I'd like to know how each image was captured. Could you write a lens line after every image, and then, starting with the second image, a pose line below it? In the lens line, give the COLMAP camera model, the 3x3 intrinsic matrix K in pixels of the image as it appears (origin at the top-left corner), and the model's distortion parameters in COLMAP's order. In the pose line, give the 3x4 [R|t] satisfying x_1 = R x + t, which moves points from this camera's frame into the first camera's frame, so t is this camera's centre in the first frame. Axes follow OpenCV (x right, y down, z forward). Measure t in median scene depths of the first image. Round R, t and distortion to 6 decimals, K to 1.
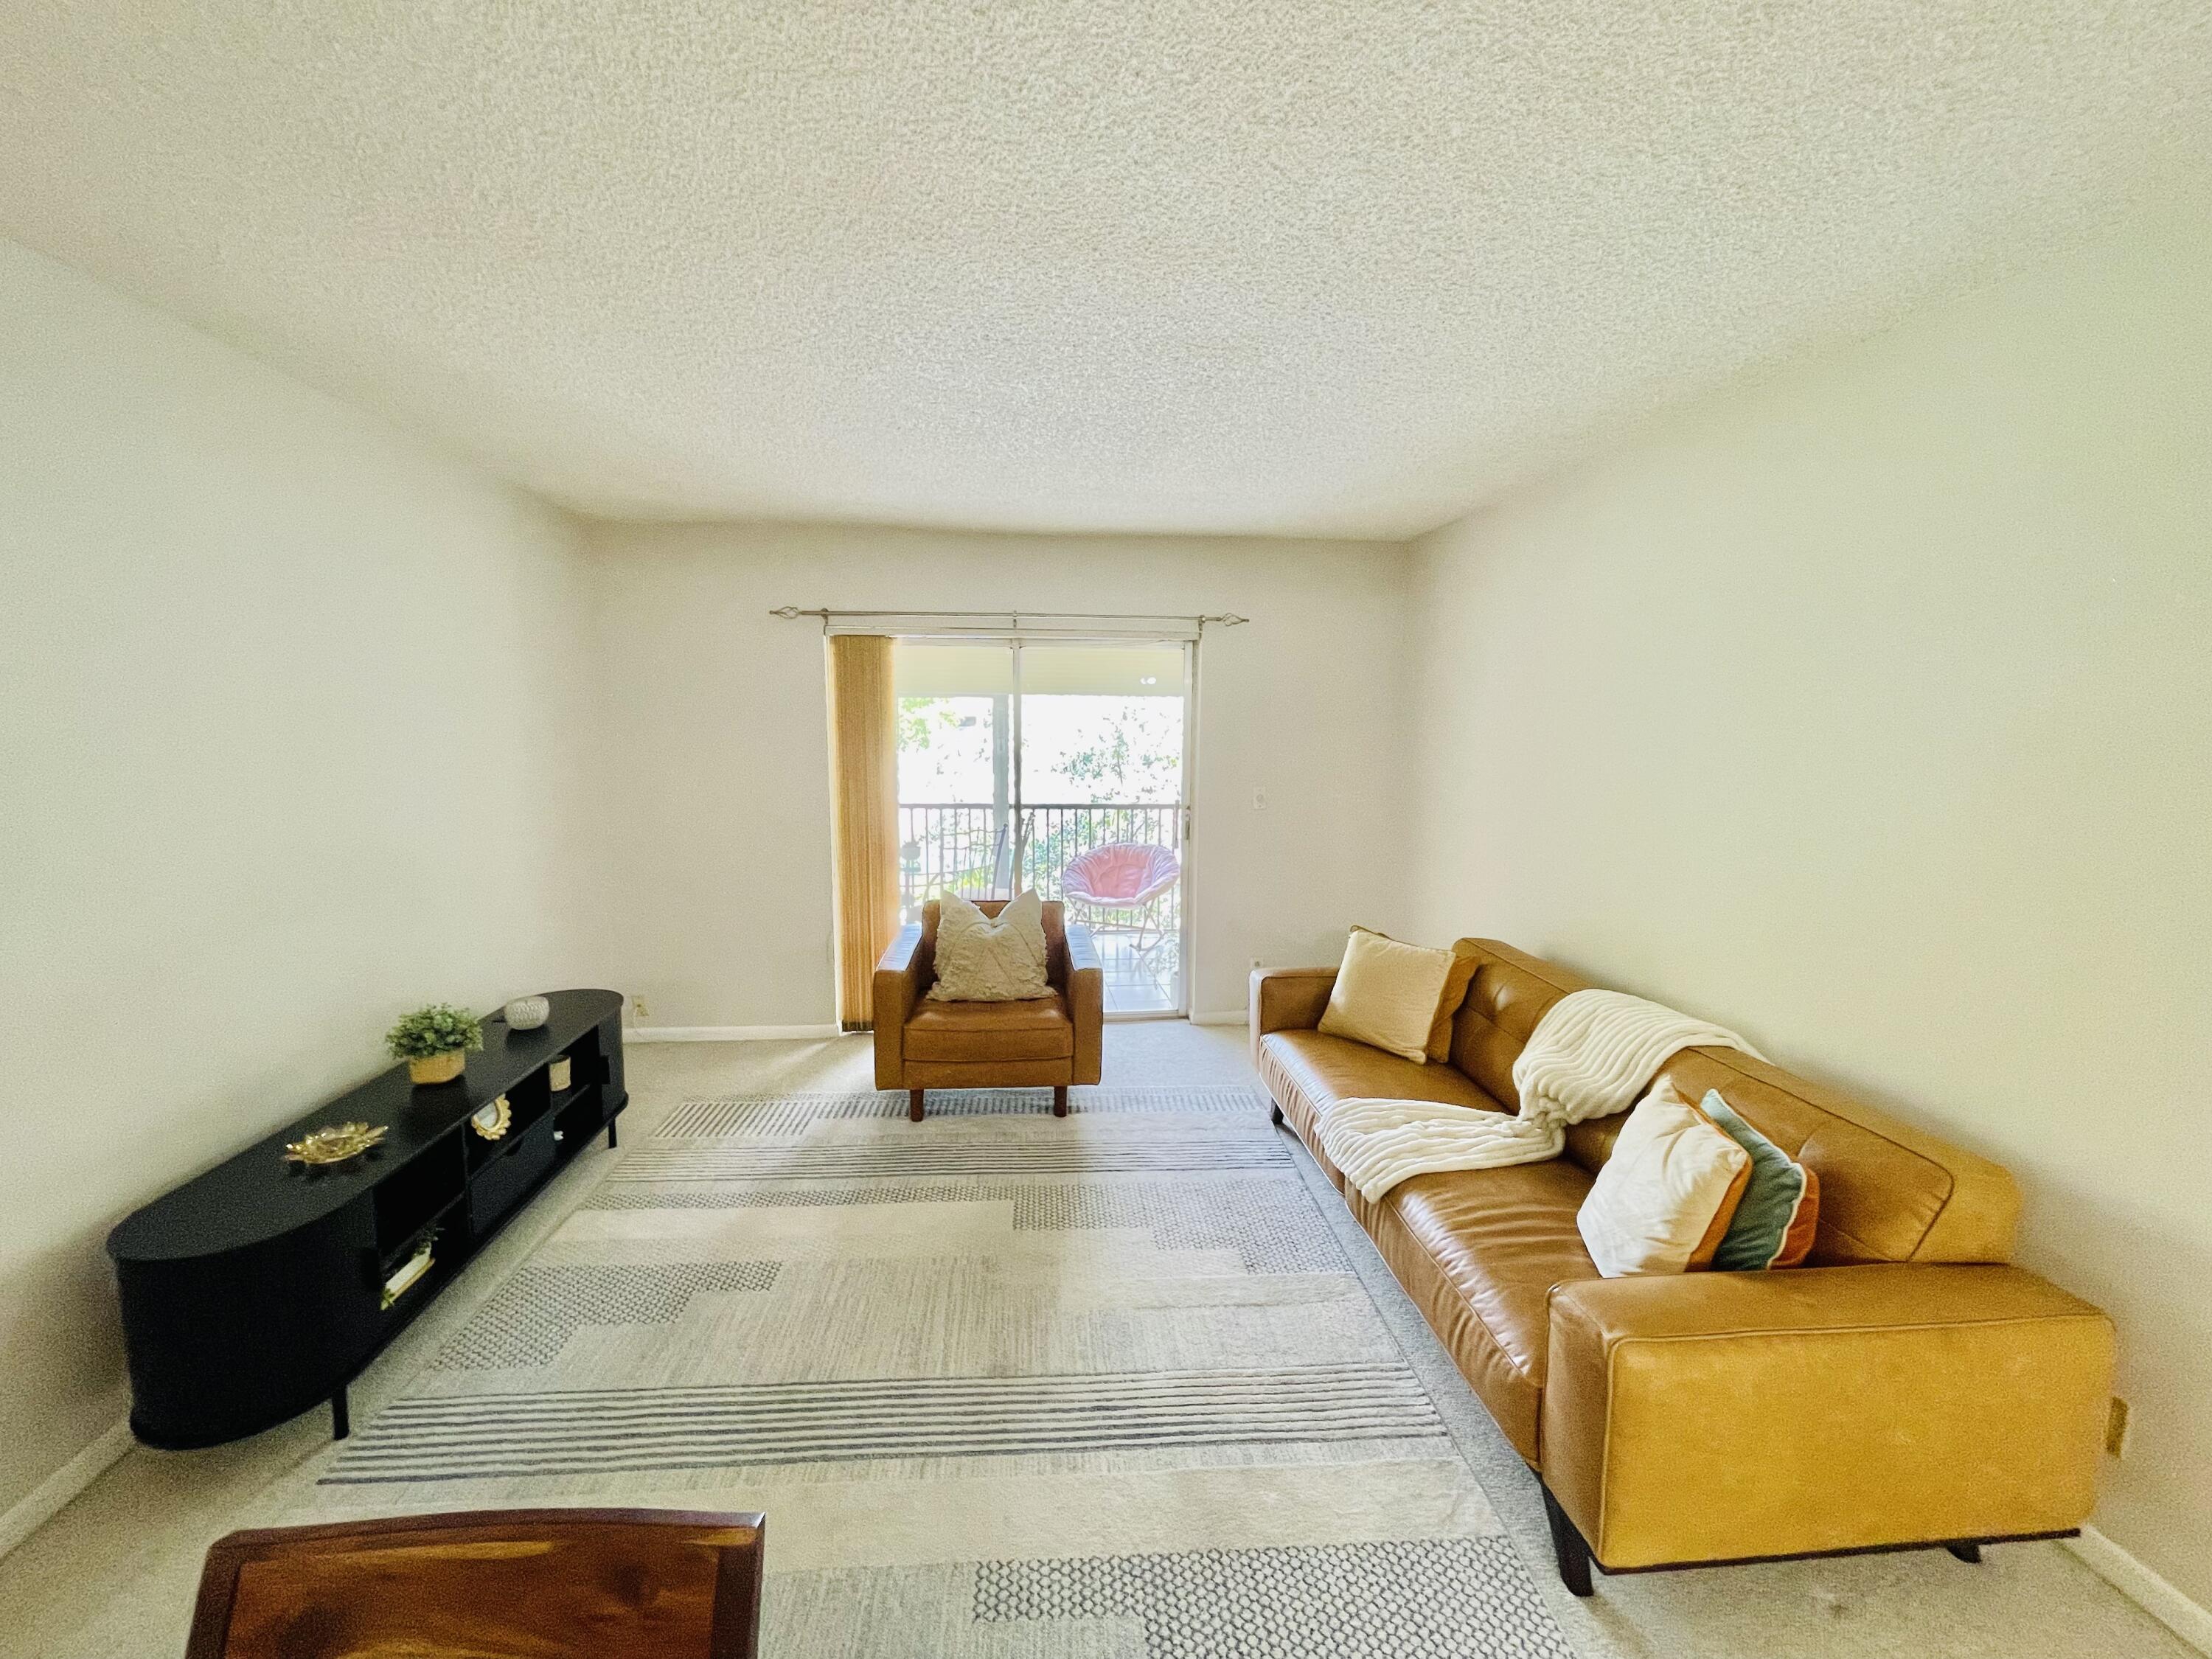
lens RADIAL K [[890.1, 0, 1090.9], [0, 890.1, 831.1], [0, 0, 1]] dist [-0.006614, -0.000518]
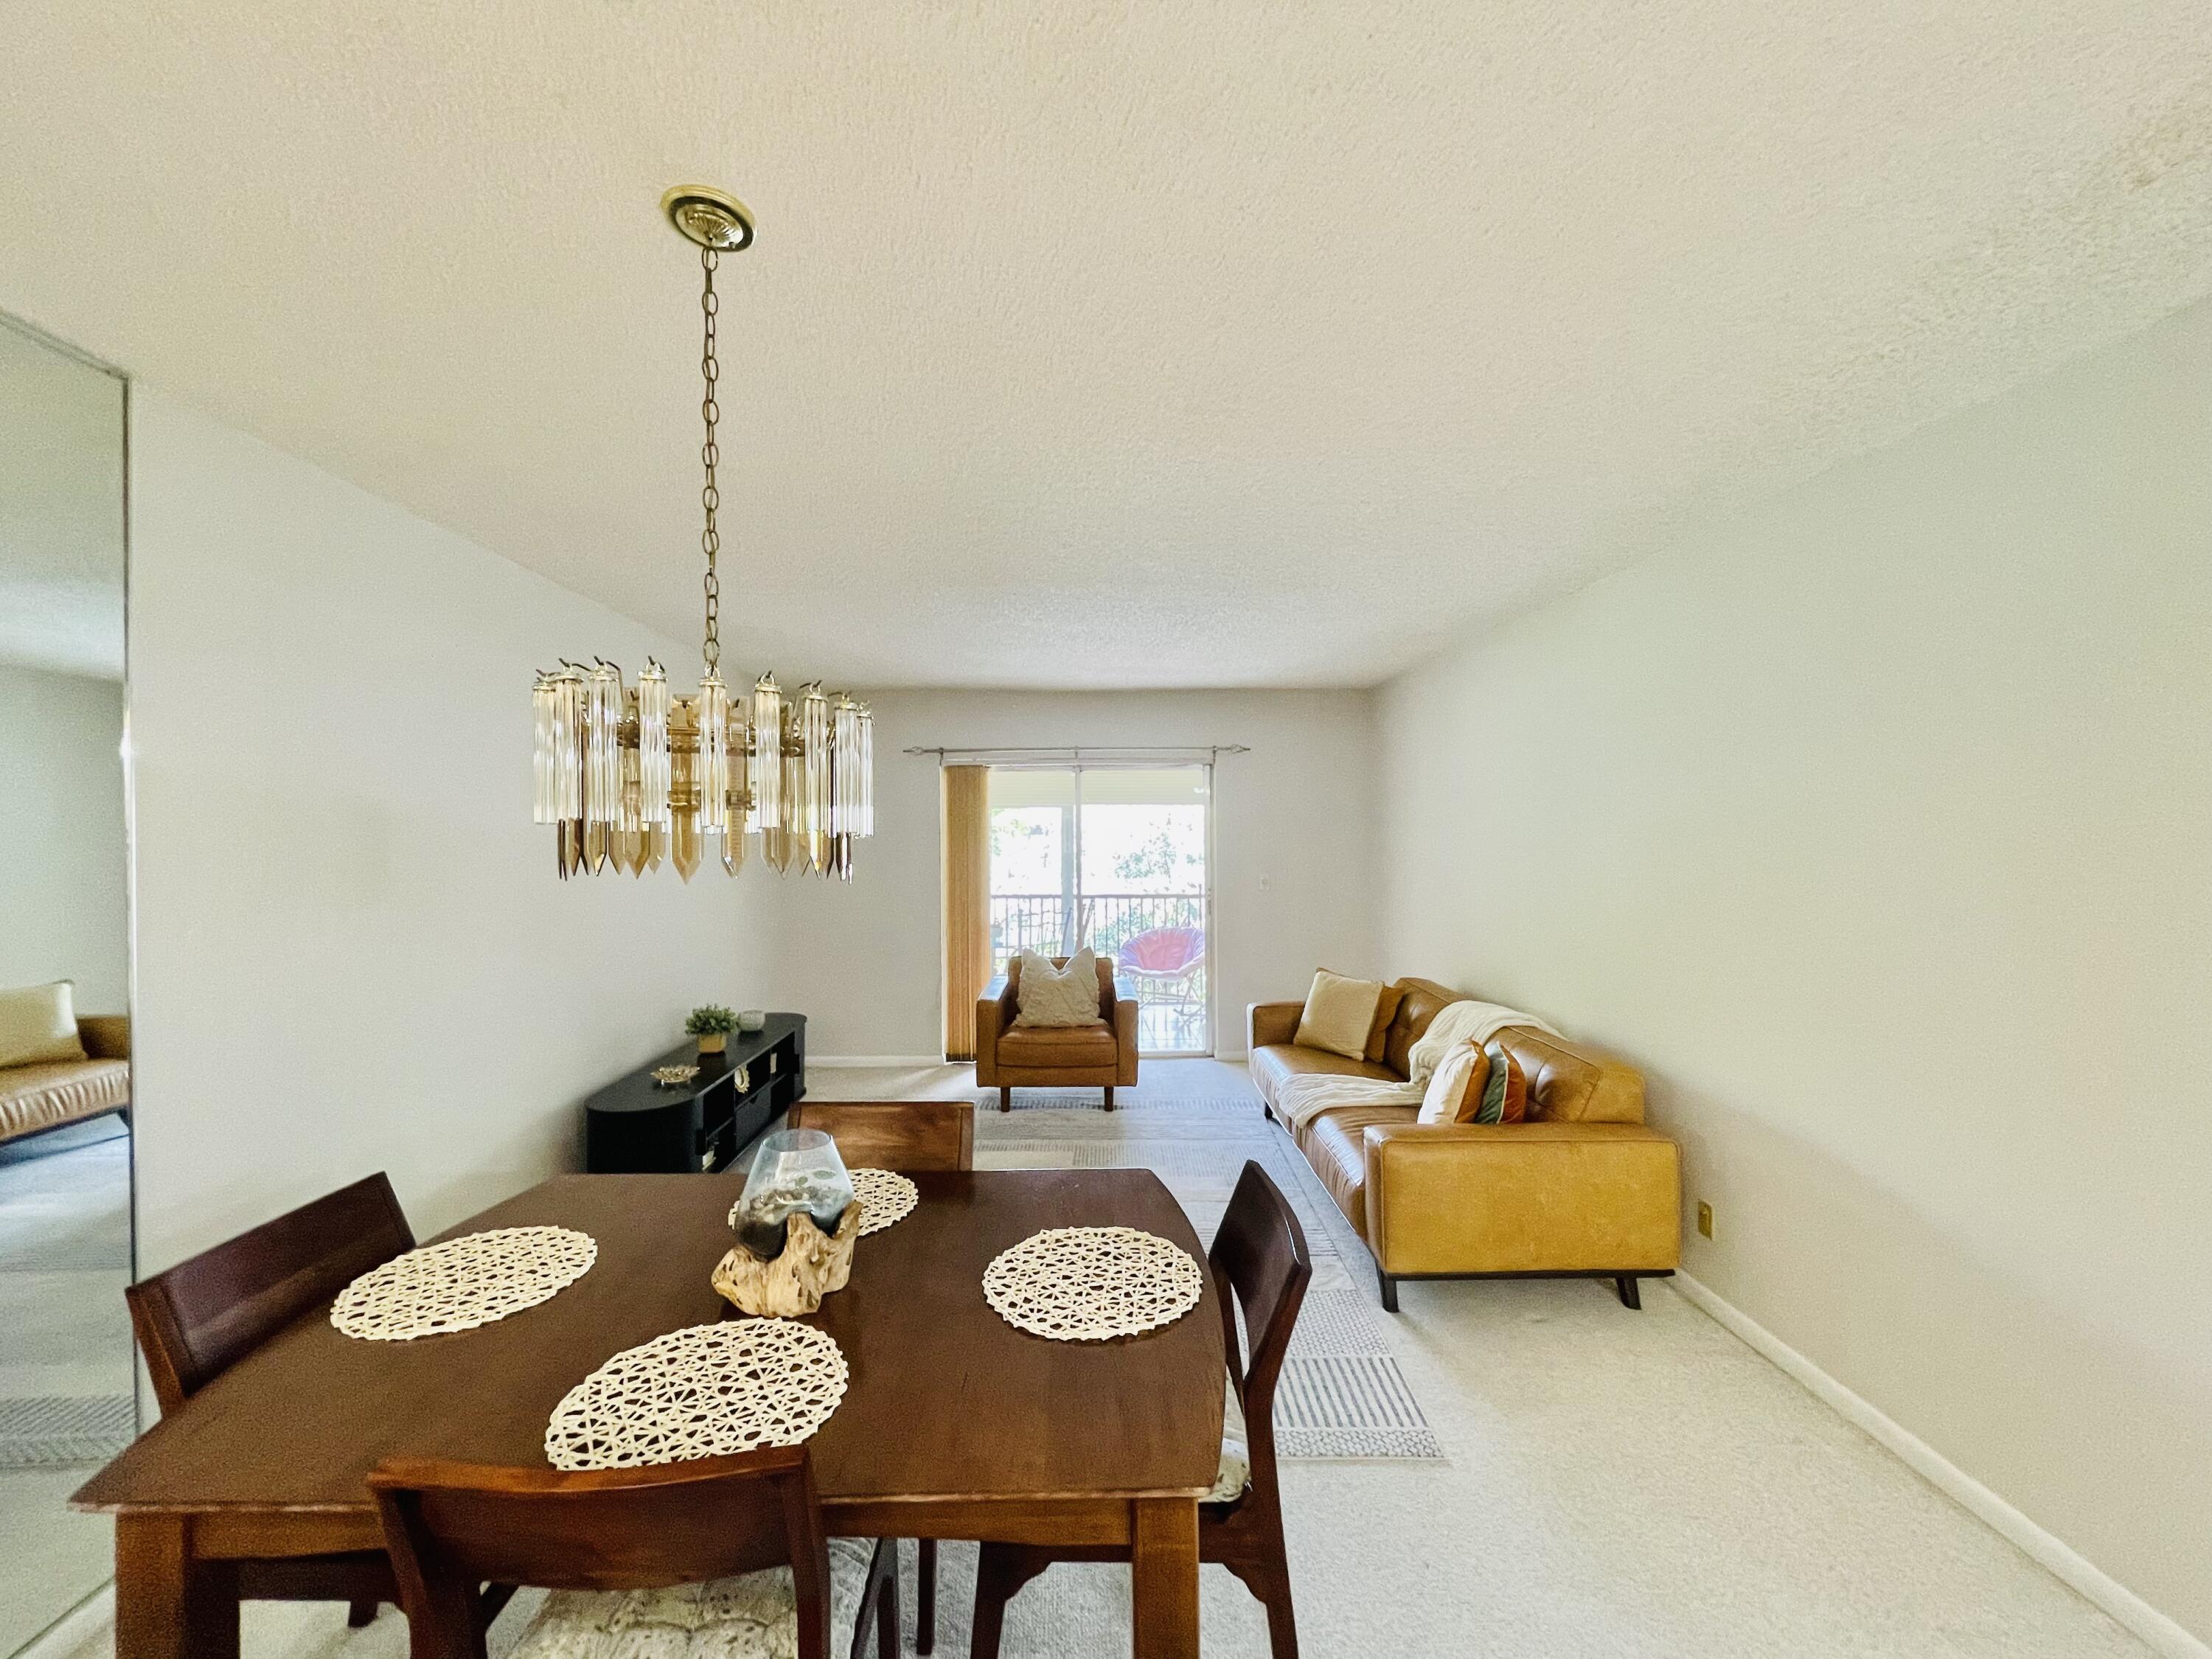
lens RADIAL K [[890.1, 0, 1090.9], [0, 890.1, 831.1], [0, 0, 1]] dist [-0.006614, -0.000518]
pose [[0.996973, -0.012029, -0.076816, 0.050240], [0.002648, 0.992640, -0.121076, 0.060805], [0.077707, 0.120506, 0.989667, -0.423010]]
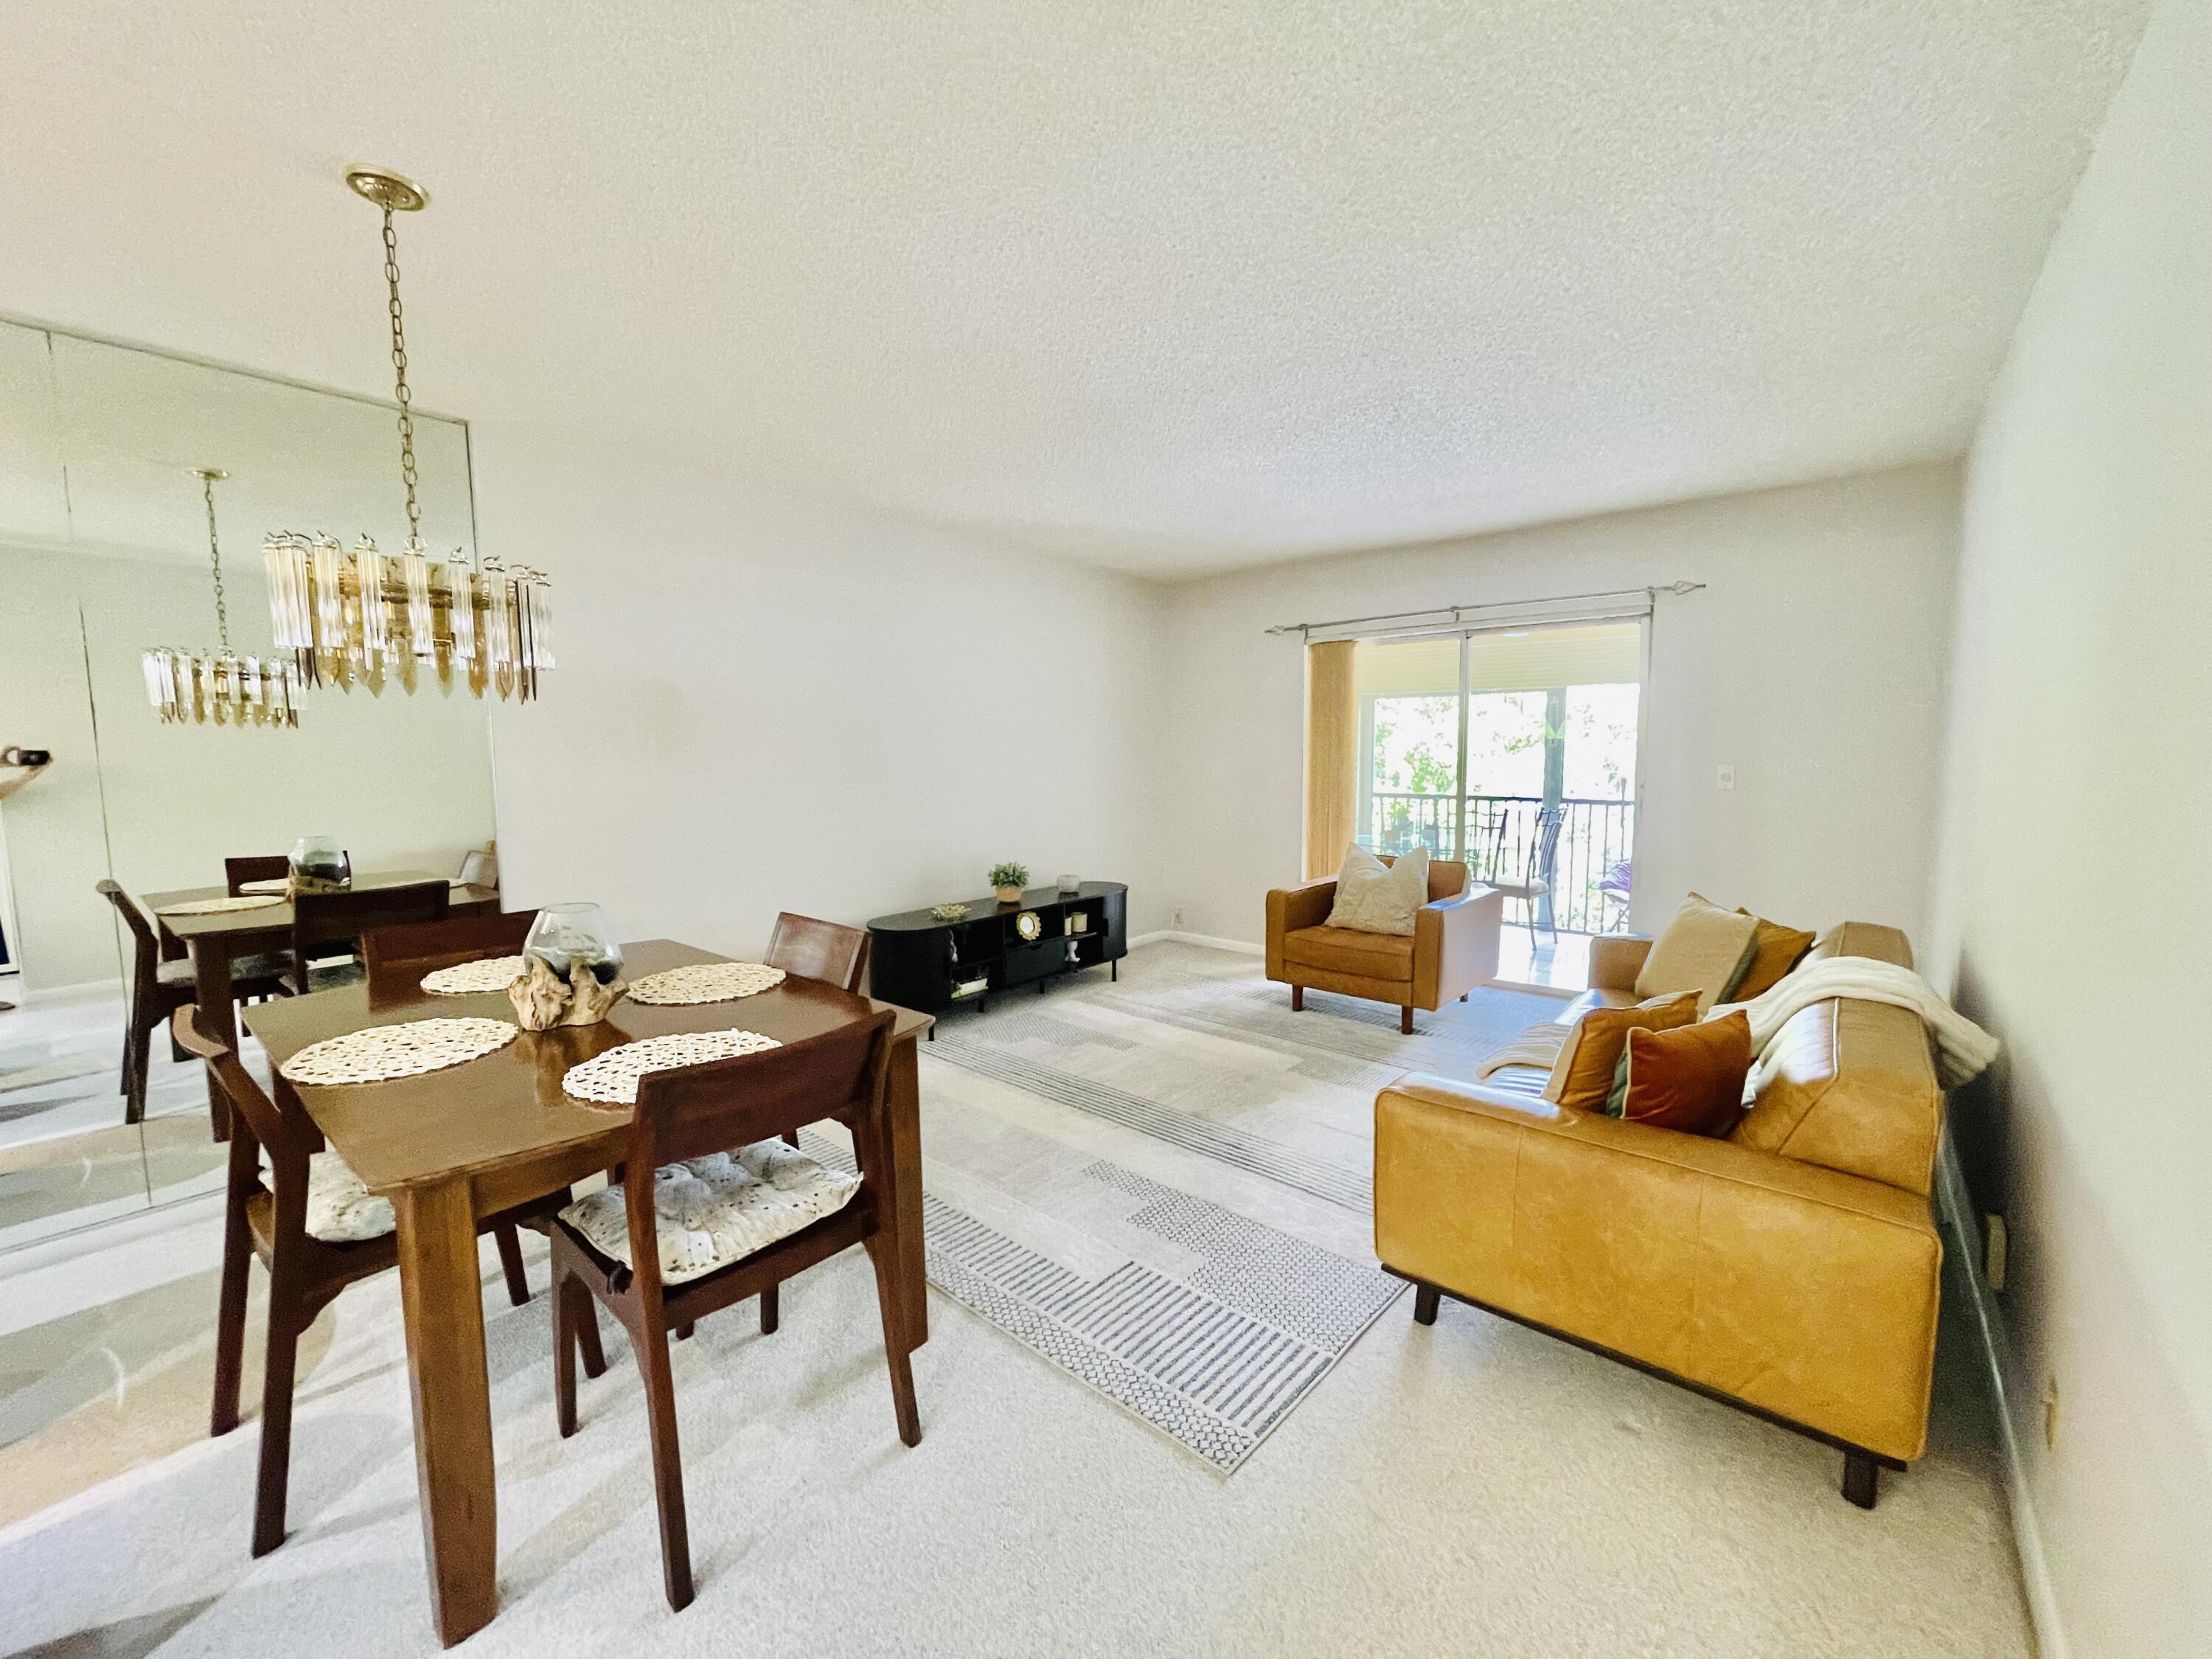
lens RADIAL K [[890.1, 0, 1090.9], [0, 890.1, 831.1], [0, 0, 1]] dist [-0.006614, -0.000518]
pose [[0.693105, 0.053169, -0.718873, 0.521405], [-0.074693, 0.997205, 0.001739, 0.086563], [0.716956, 0.052490, 0.695140, -0.128913]]
